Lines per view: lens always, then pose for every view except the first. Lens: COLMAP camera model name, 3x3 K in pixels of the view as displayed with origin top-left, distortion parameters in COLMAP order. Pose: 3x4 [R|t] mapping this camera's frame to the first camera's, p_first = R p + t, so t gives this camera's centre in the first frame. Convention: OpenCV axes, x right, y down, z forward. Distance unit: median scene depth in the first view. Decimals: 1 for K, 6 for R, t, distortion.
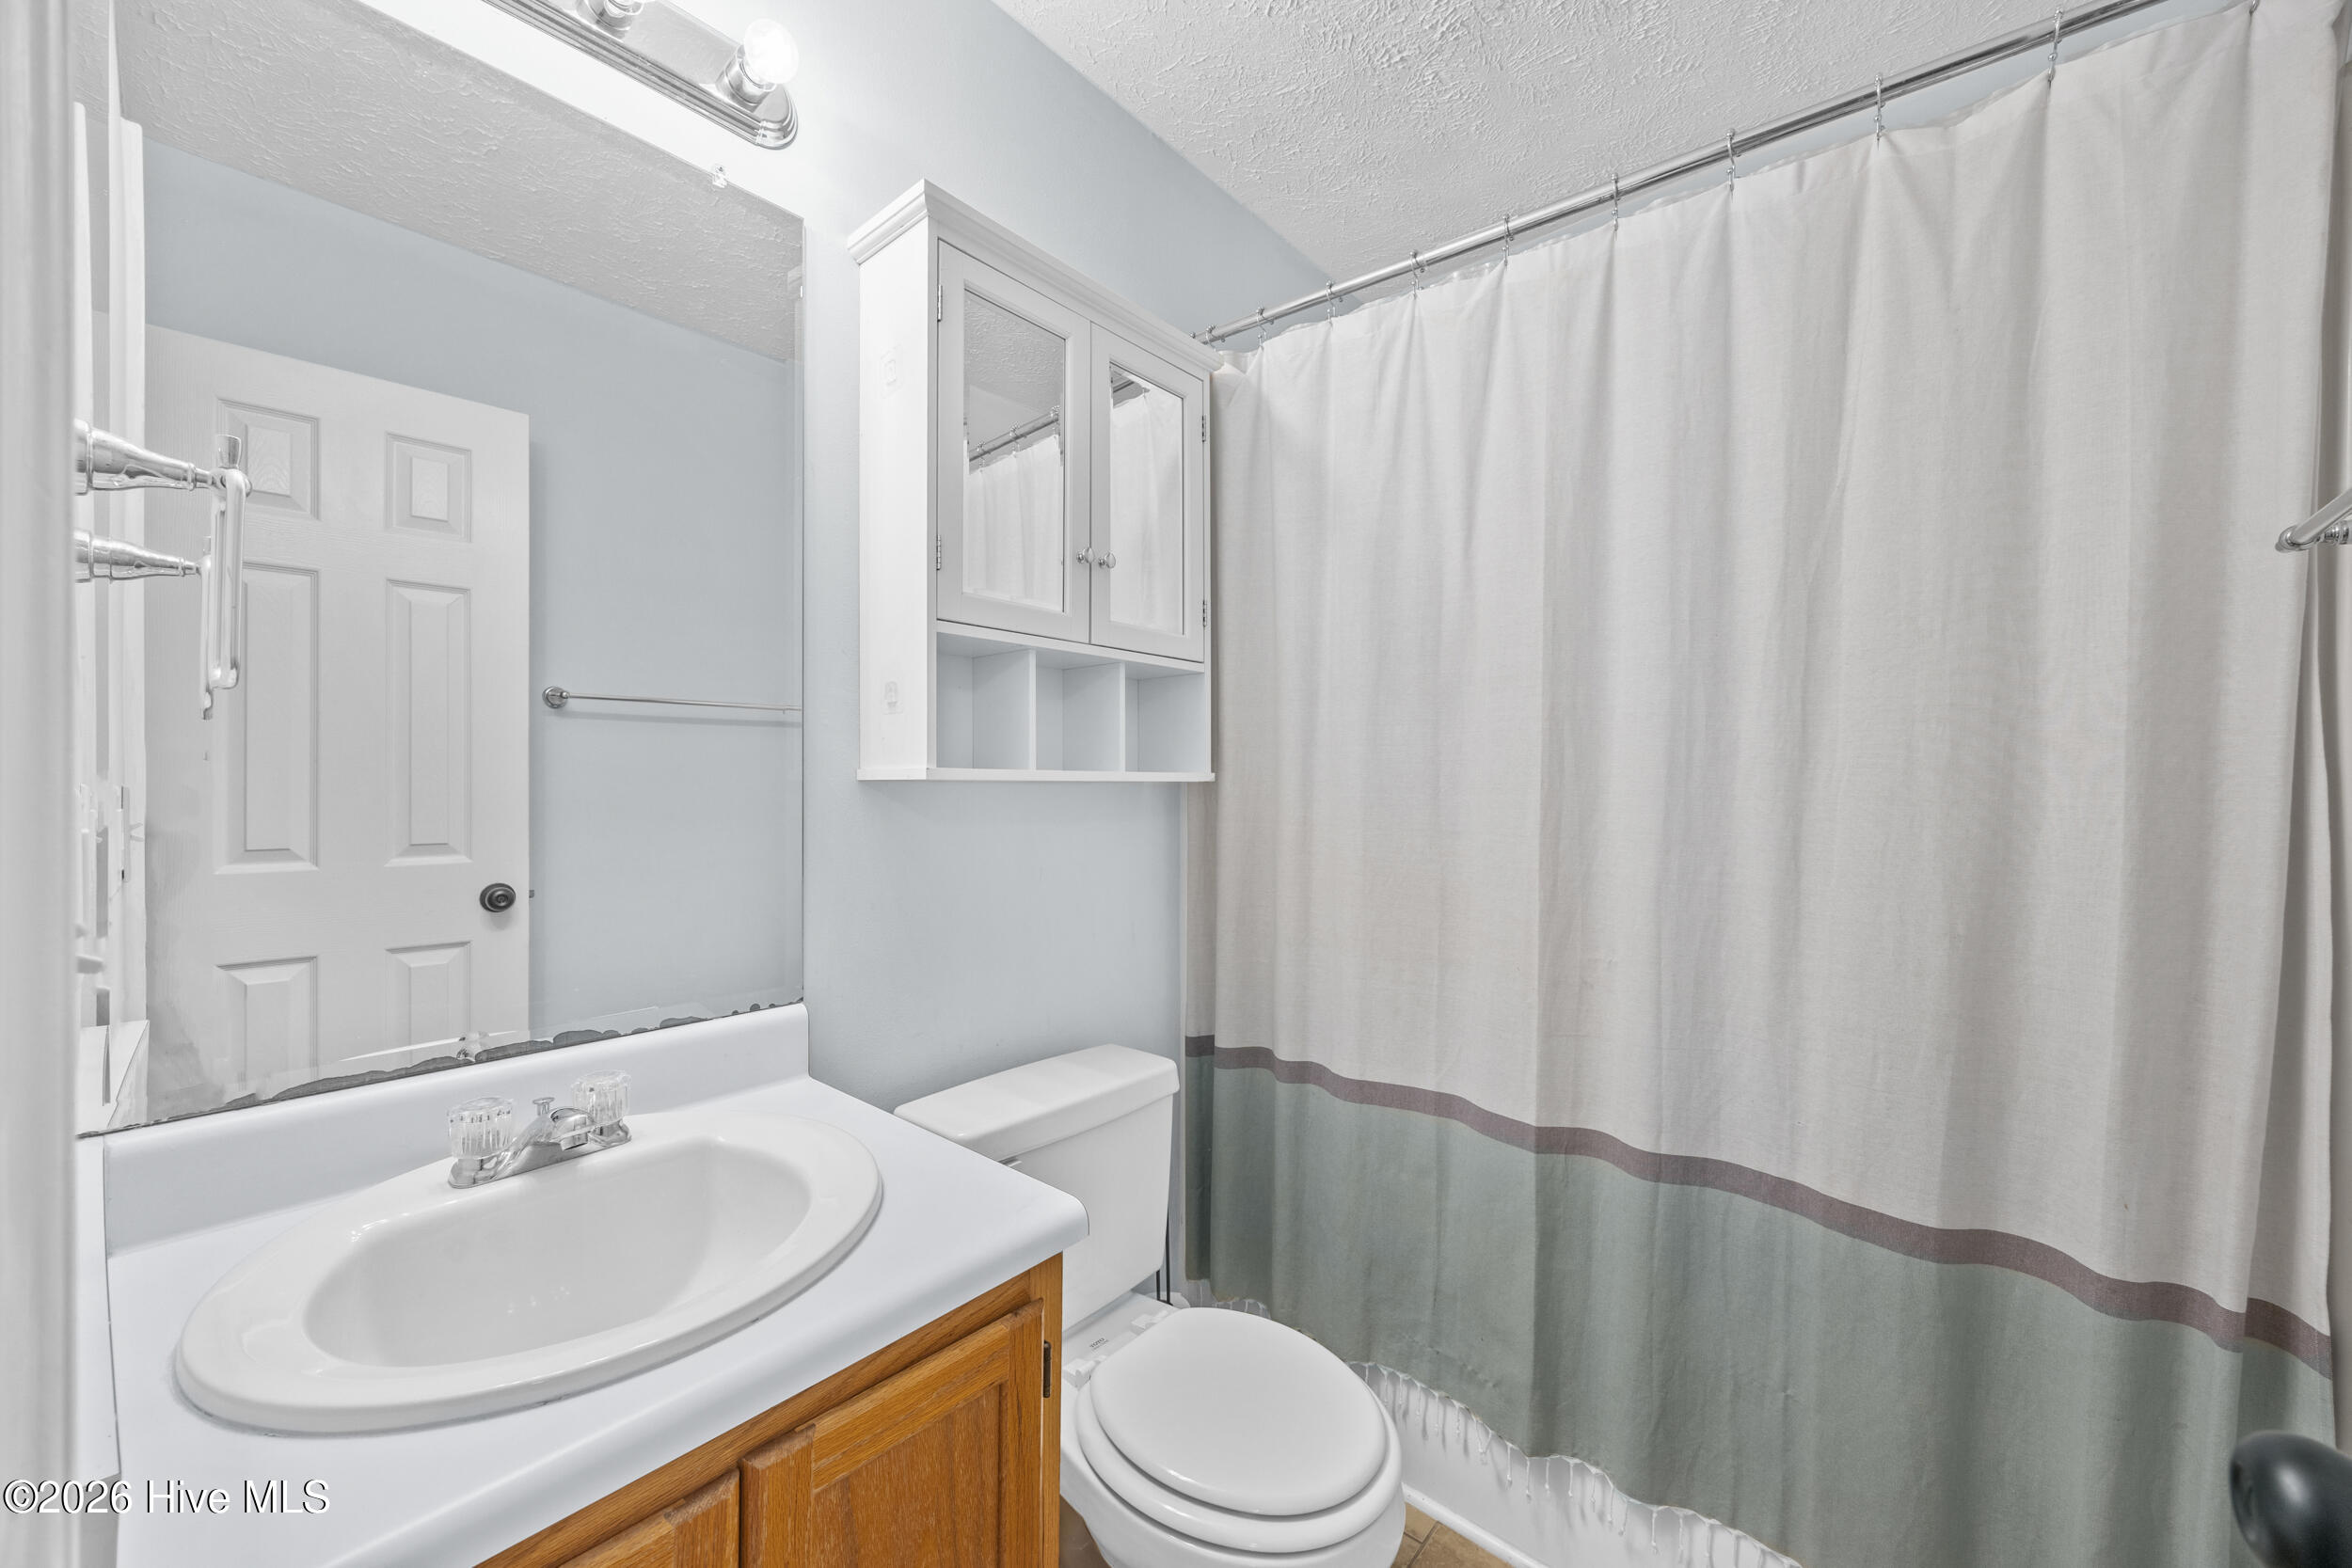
lens RADIAL K [[897.6, 0, 1166.1], [0, 897.6, 779.0], [0, 0, 1]] dist [-0.000372, 0.000334]
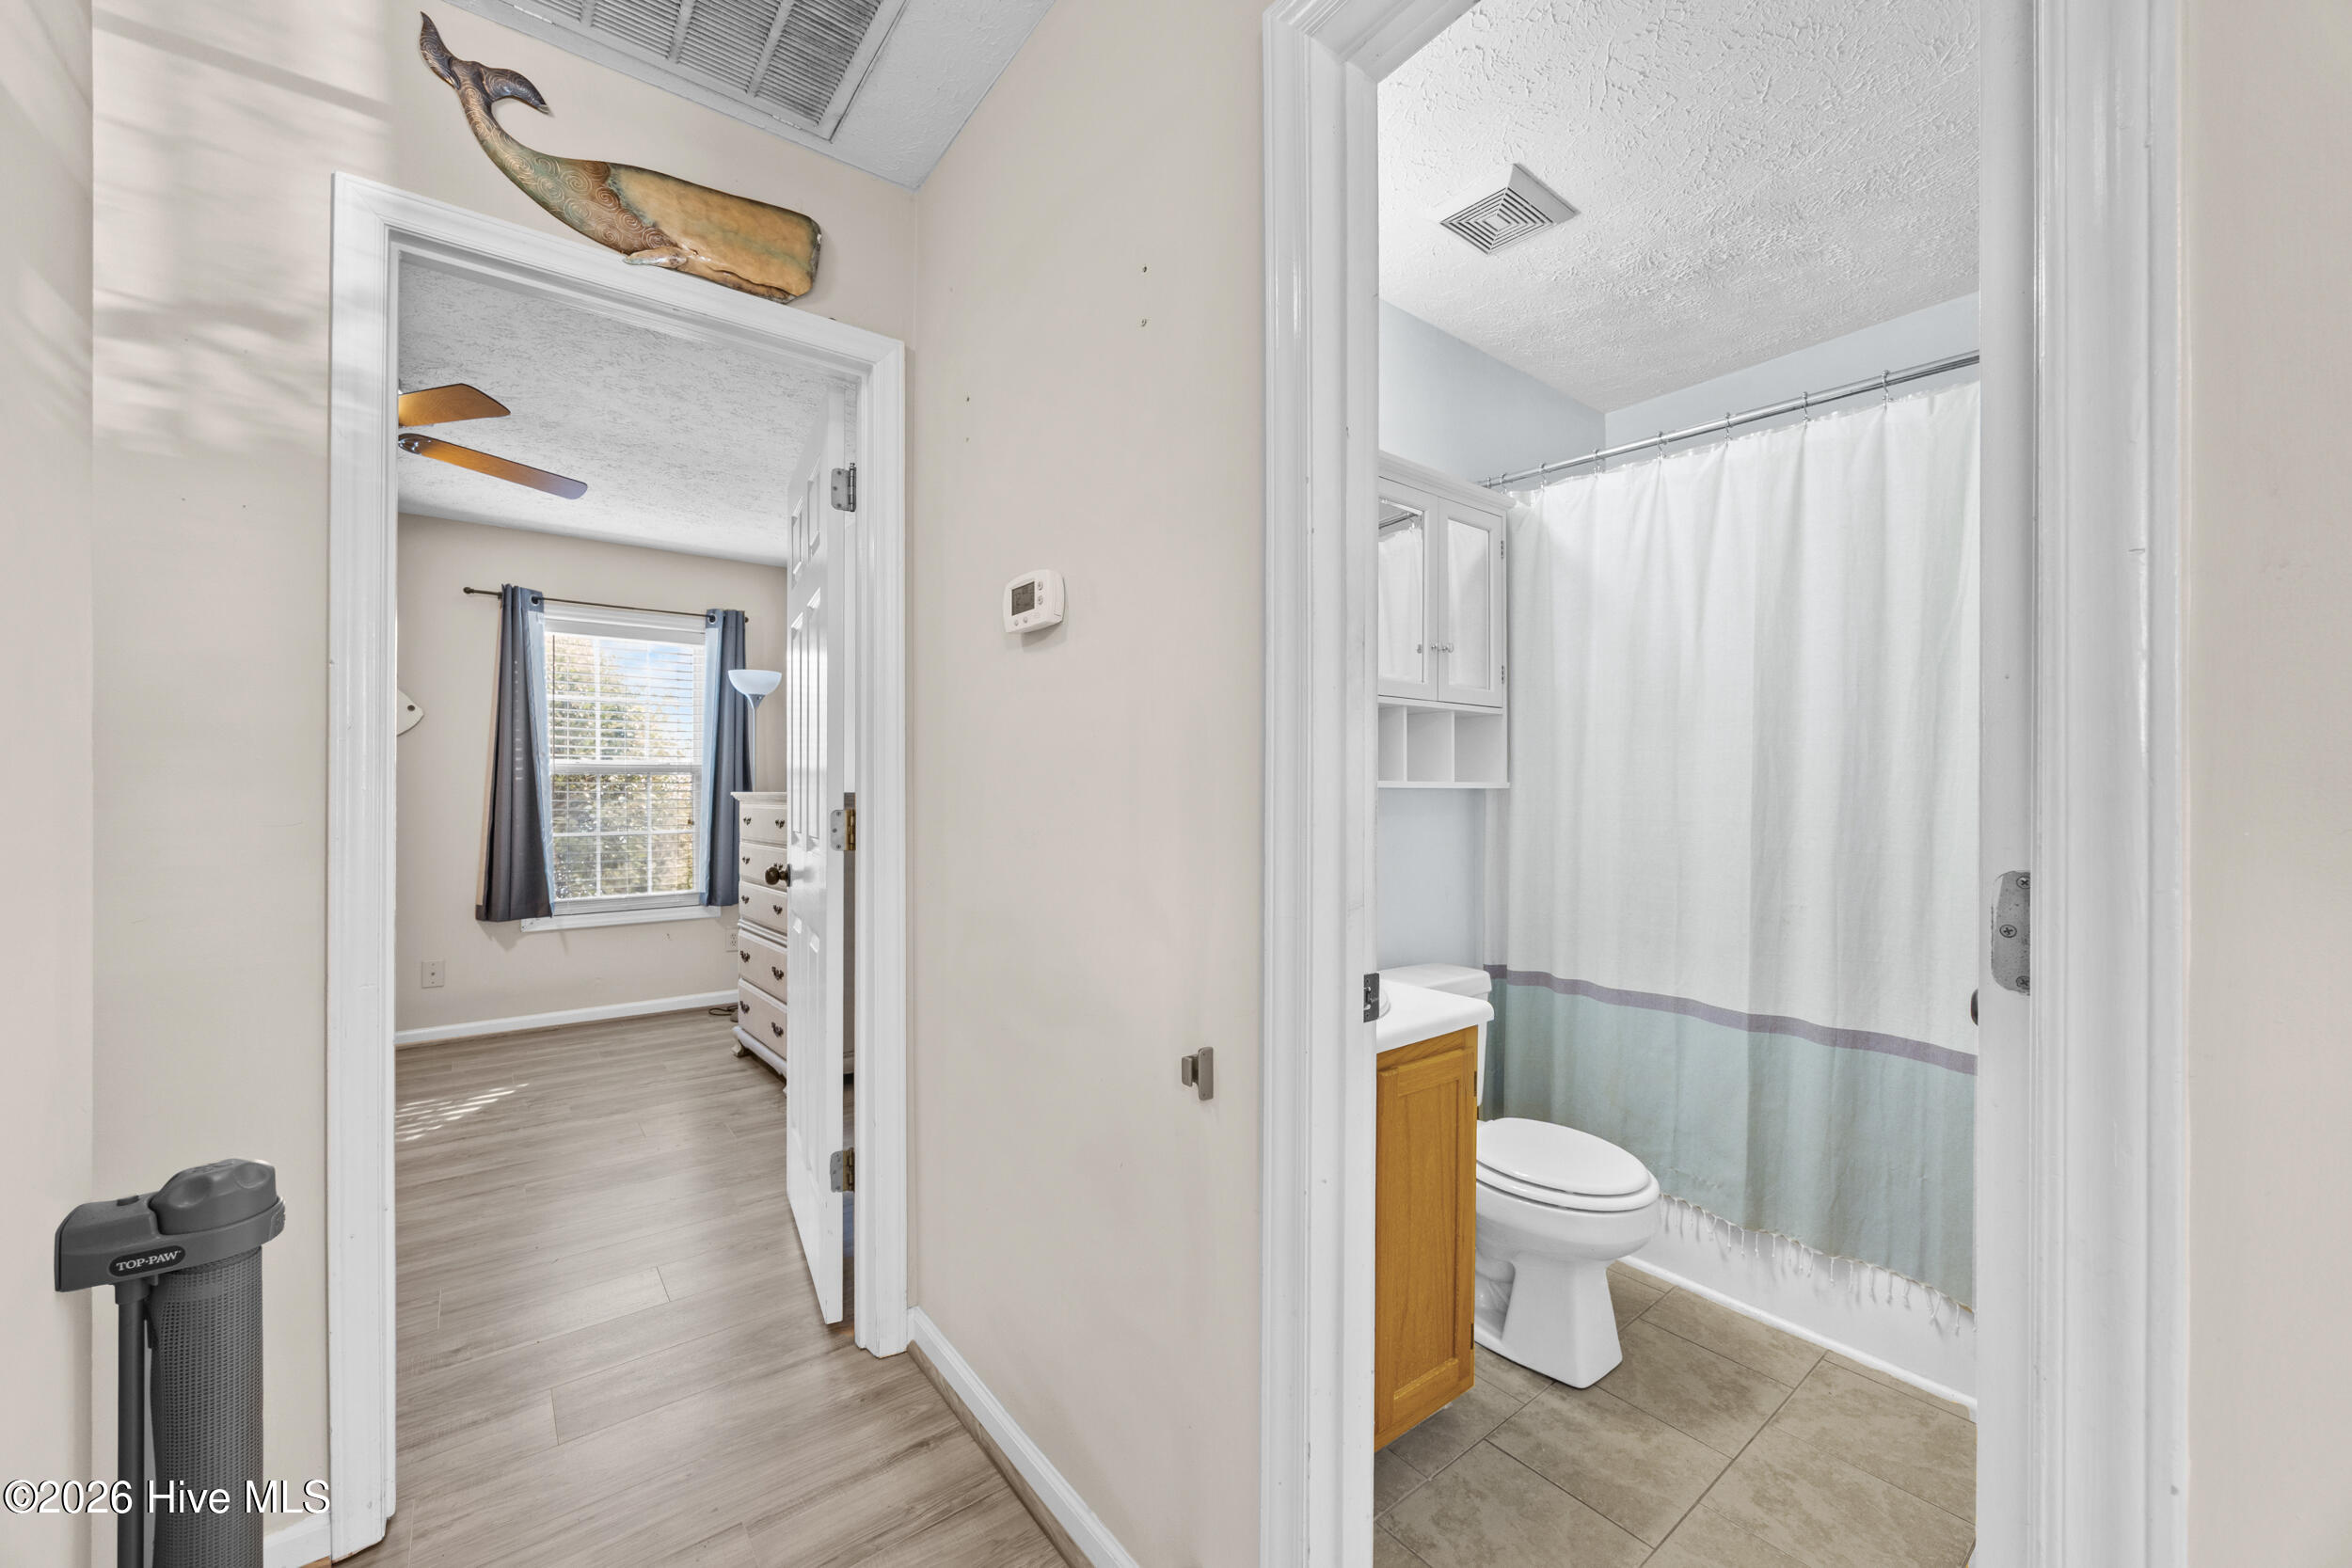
lens RADIAL K [[897.6, 0, 1179.6], [0, 897.6, 787.3], [0, 0, 1]] dist [-0.000372, 0.000334]
pose [[0.983791, -0.000246, -0.179317, -0.251600], [0.000286, 1.000000, 0.000200, 0.000332], [0.179317, -0.000248, 0.983791, -0.638448]]
